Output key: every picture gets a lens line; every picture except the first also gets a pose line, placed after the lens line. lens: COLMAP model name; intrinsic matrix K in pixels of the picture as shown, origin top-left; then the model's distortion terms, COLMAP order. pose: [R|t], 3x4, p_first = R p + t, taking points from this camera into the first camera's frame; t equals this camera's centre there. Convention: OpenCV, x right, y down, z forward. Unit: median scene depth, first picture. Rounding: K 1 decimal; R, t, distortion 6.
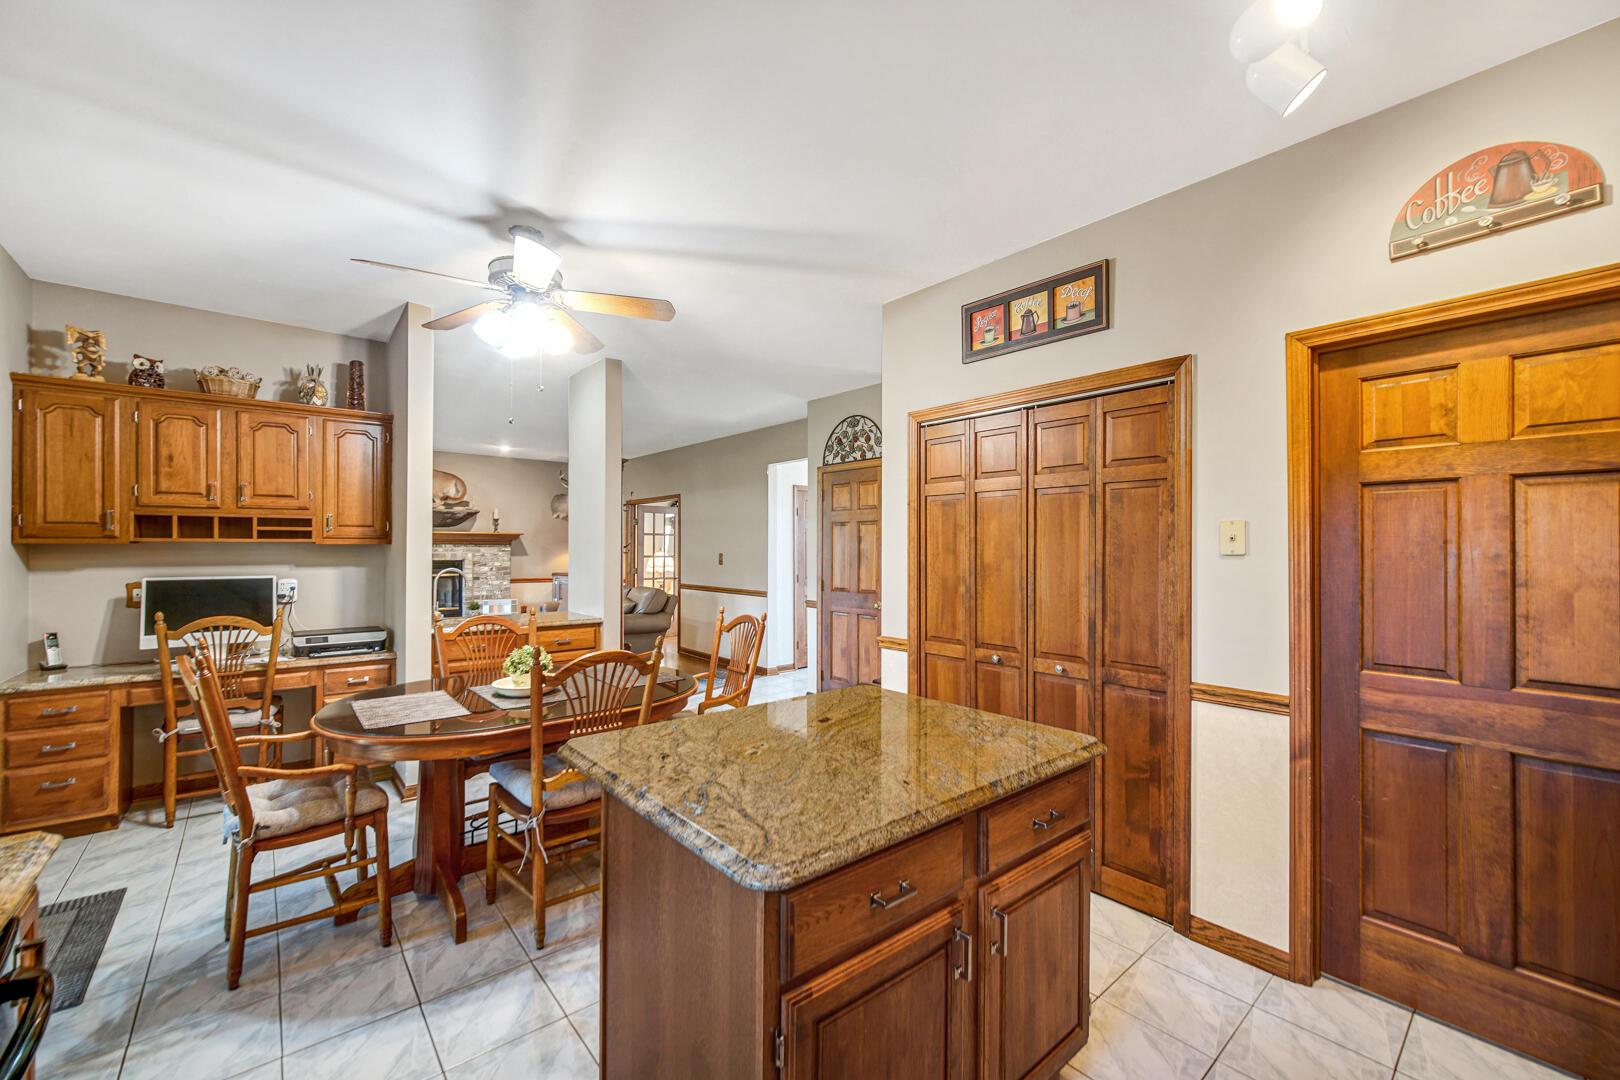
lens RADIAL K [[663.7, 0, 811.2], [0, 663.7, 543.9], [0, 0, 1]] dist [0.007084, -0.000502]
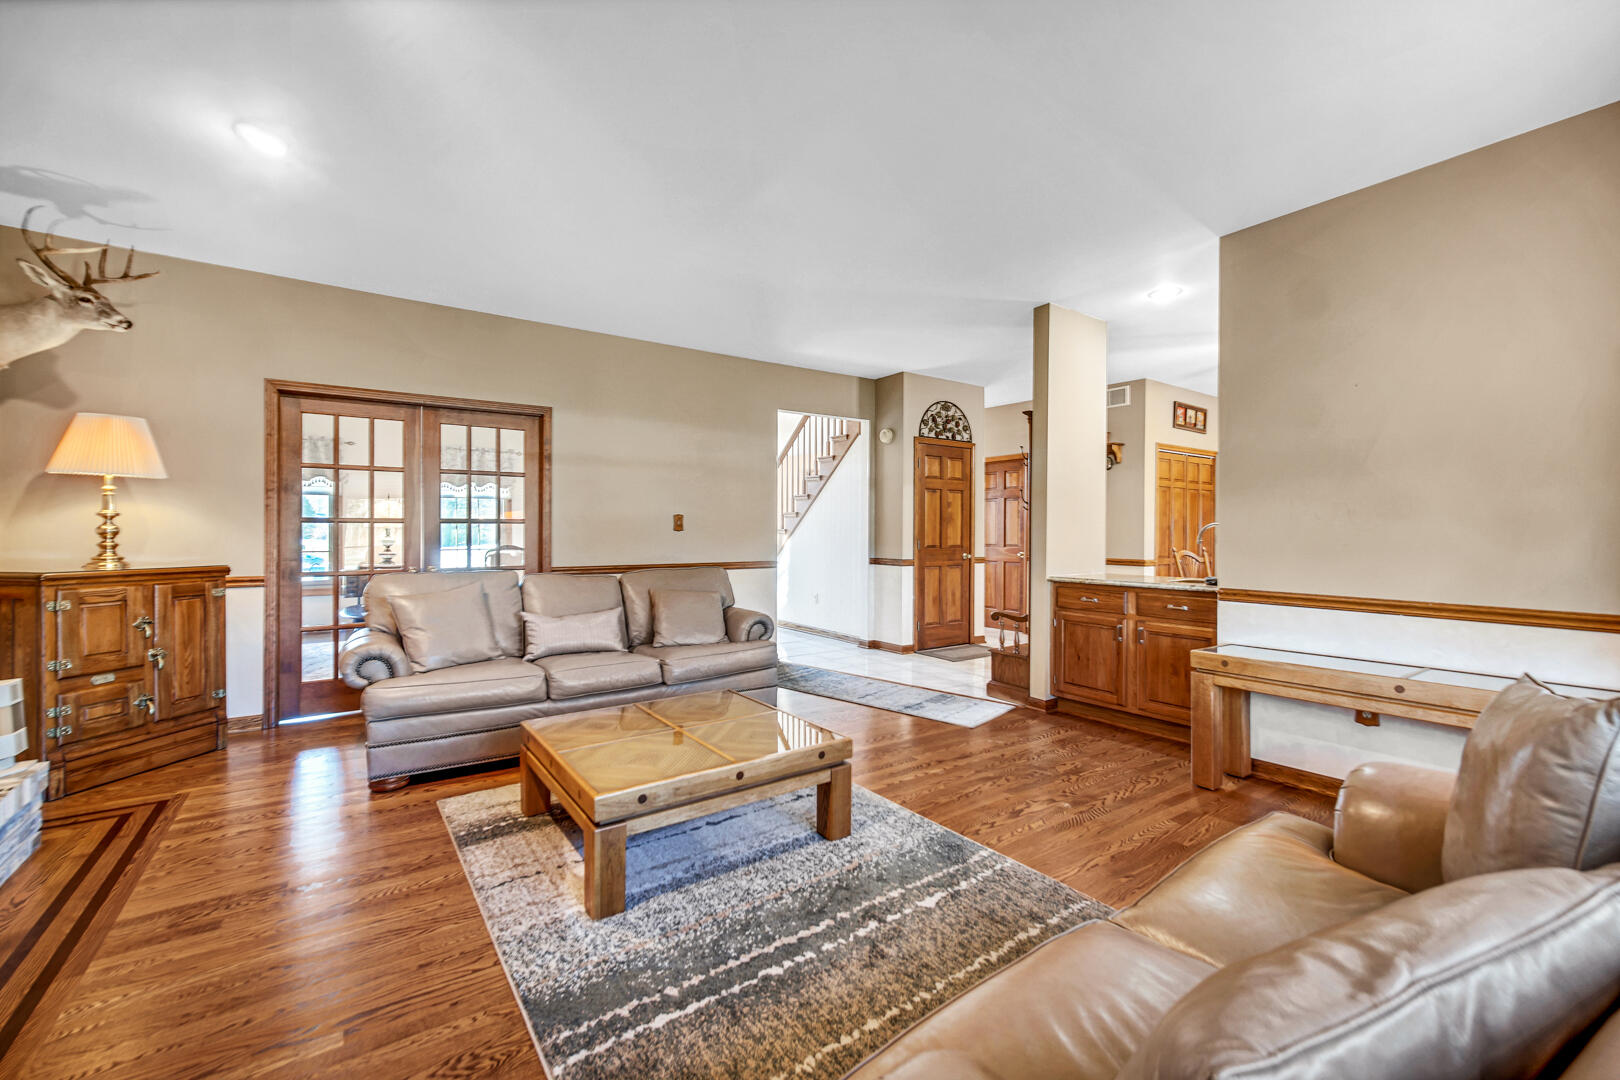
lens RADIAL K [[663.7, 0, 809.6], [0, 663.7, 537.5], [0, 0, 1]] dist [0.007084, -0.000502]
pose [[0.070399, -0.015135, 0.997404, -1.171666], [-0.008673, 0.999838, 0.015784, 0.037088], [-0.997481, -0.009762, 0.070257, 1.174826]]
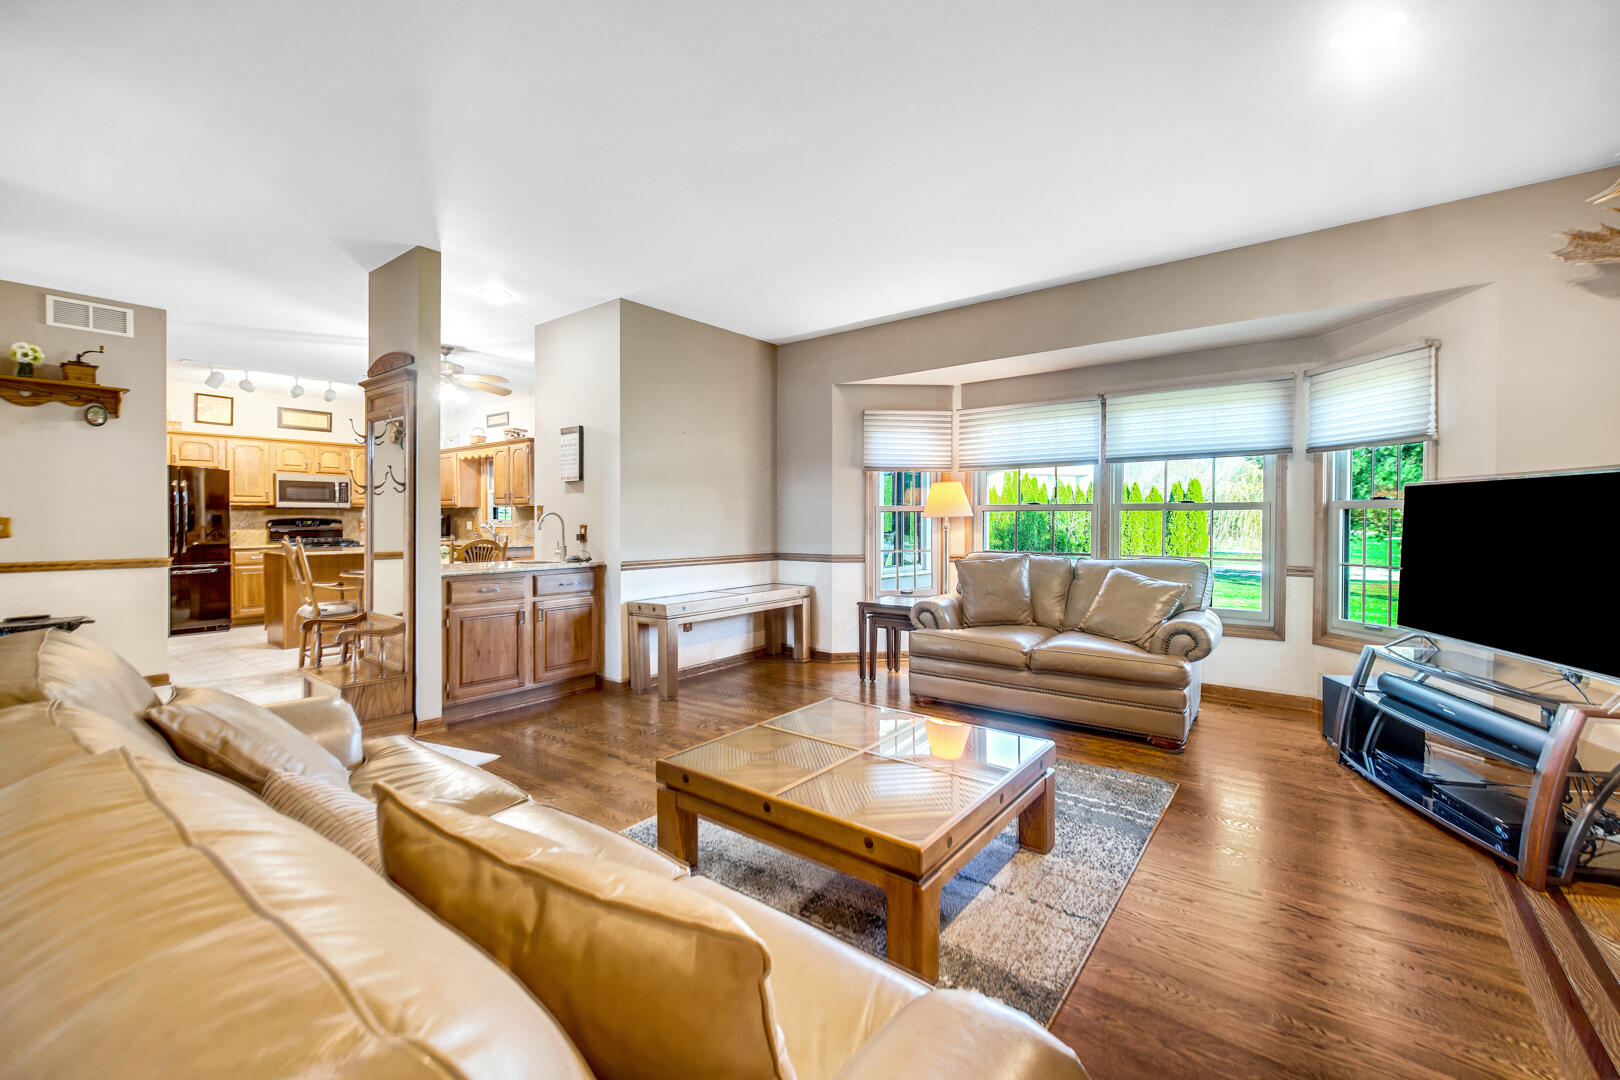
lens RADIAL K [[663.7, 0, 809.4], [0, 663.7, 530.5], [0, 0, 1]] dist [0.007084, -0.000502]
pose [[-0.977077, -0.002679, -0.212870, -0.574108], [-0.004602, 0.999953, 0.008542, 0.044120], [0.212837, 0.009326, -0.977043, 1.702451]]
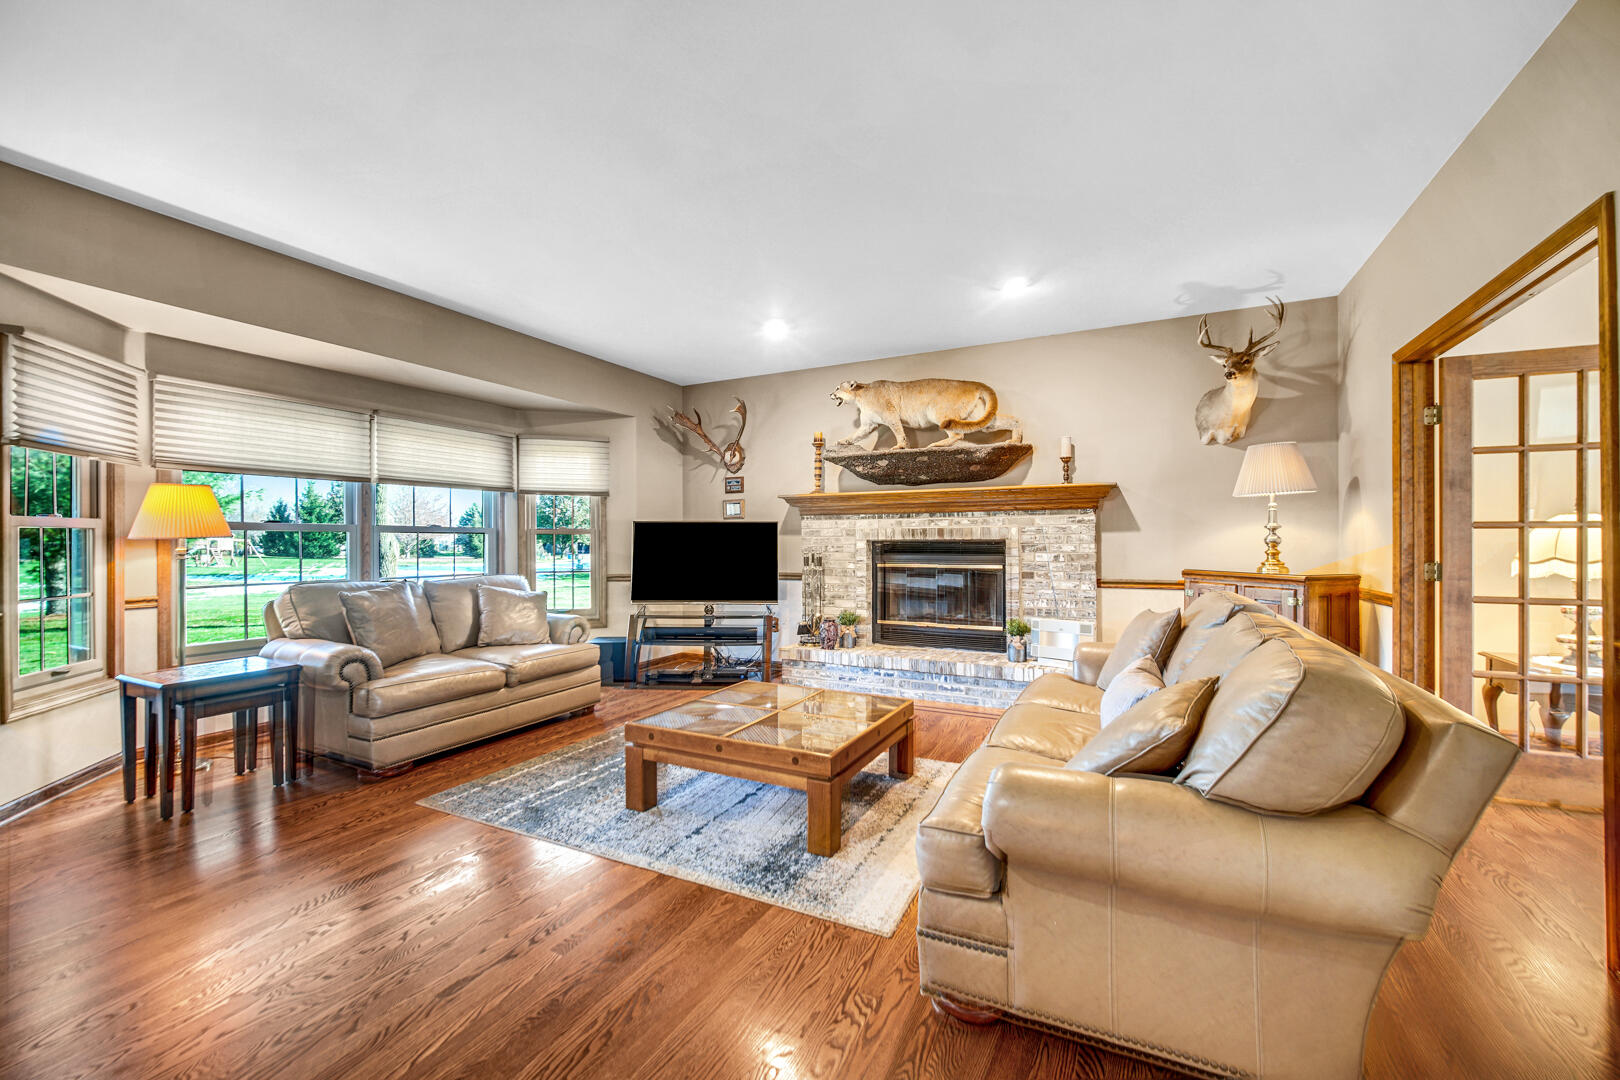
lens RADIAL K [[663.7, 0, 799.4], [0, 663.7, 532.8], [0, 0, 1]] dist [0.007084, -0.000502]
pose [[0.387639, -0.020097, -0.921592, -0.165739], [0.010989, 0.999792, -0.017180, 0.044757], [0.921746, -0.003468, 0.387779, 1.099814]]
